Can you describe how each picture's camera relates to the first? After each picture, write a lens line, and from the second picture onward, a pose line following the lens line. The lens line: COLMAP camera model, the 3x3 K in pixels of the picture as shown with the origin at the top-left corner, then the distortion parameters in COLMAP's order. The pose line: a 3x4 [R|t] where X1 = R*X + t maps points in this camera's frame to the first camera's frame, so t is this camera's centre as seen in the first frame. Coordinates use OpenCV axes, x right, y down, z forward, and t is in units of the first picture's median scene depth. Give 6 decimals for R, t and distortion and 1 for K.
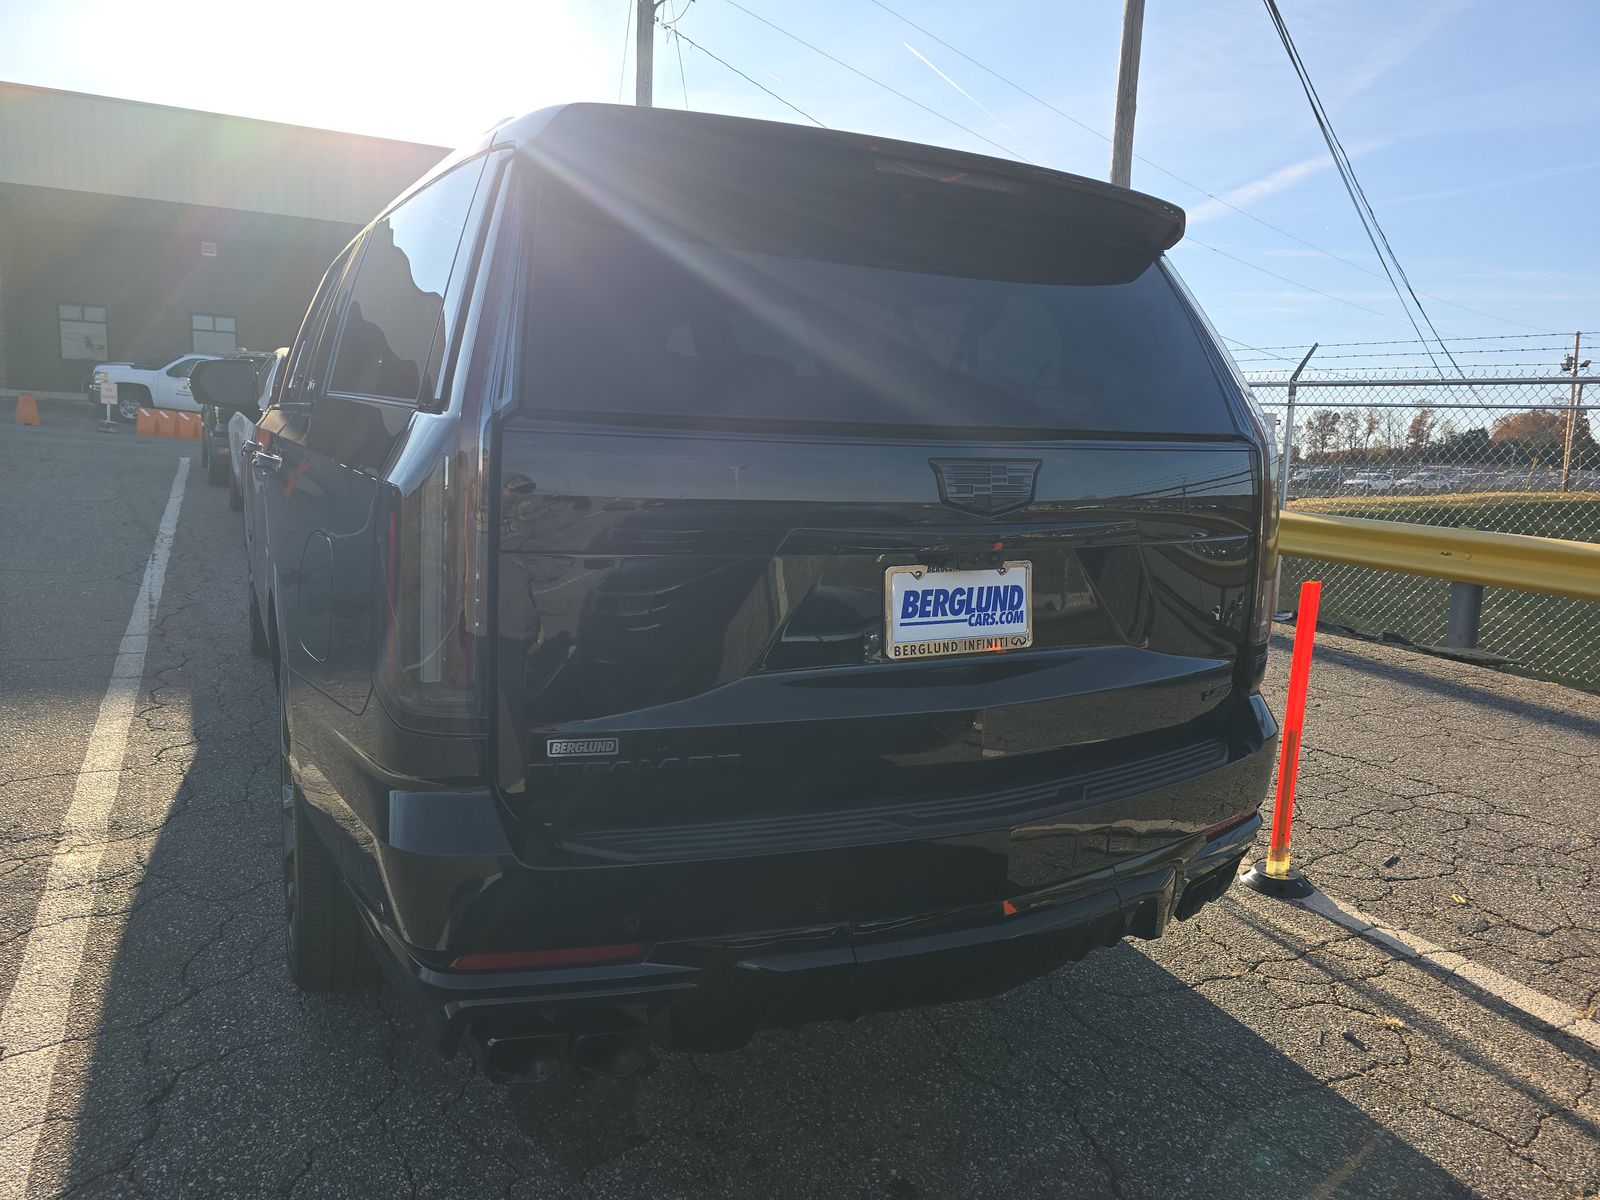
lens RADIAL K [[1045.2, 0, 800.0], [0, 1045.2, 600.0], [0, 0, 1]] dist [0.041205, -0.036035]
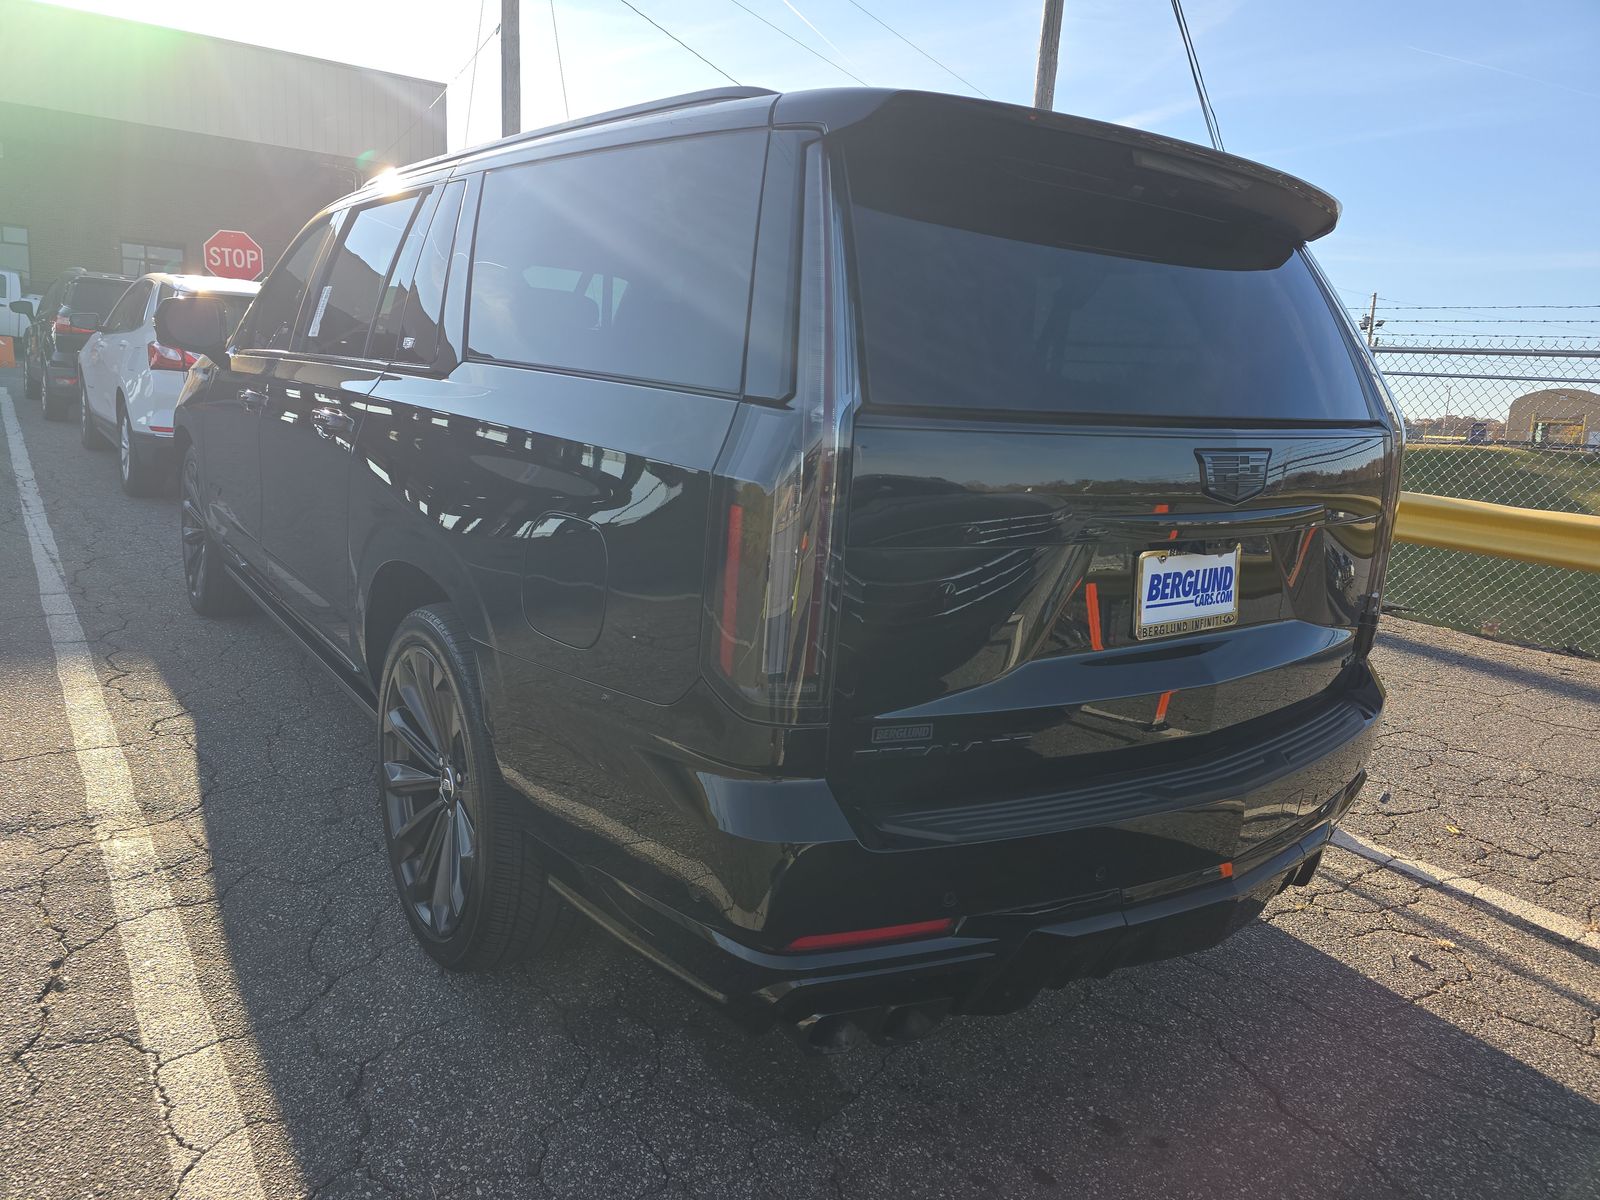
lens RADIAL K [[1045.2, 0, 800.0], [0, 1045.2, 600.0], [0, 0, 1]] dist [0.041205, -0.036035]
pose [[0.989615, -0.007653, 0.143541, -0.273689], [-0.000366, 0.998445, 0.055753, -0.028696], [-0.143744, -0.055227, 0.988073, 0.004285]]
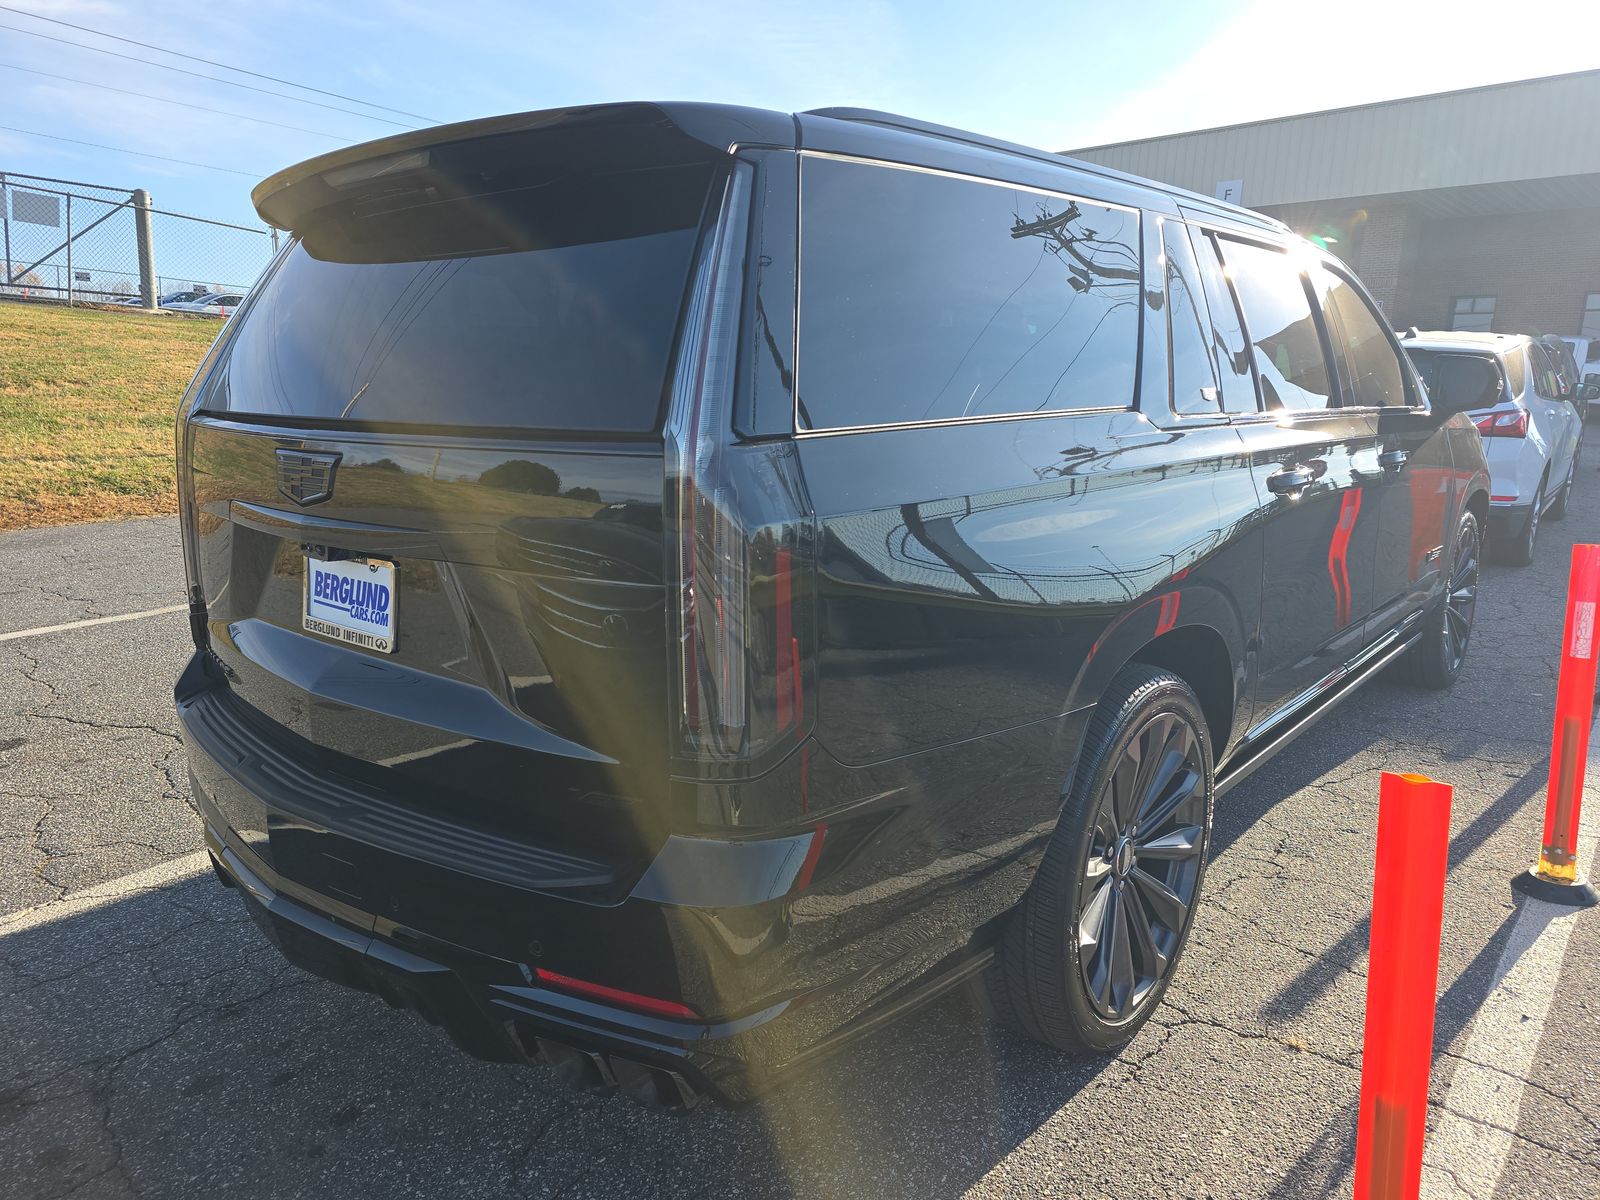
lens RADIAL K [[1045.2, 0, 800.0], [0, 1045.2, 600.0], [0, 0, 1]] dist [0.041205, -0.036035]
pose [[0.384817, 0.147875, -0.911070, 0.885256], [-0.139693, 0.985043, 0.100878, -0.108837], [0.912360, 0.088451, 0.399719, 0.698638]]
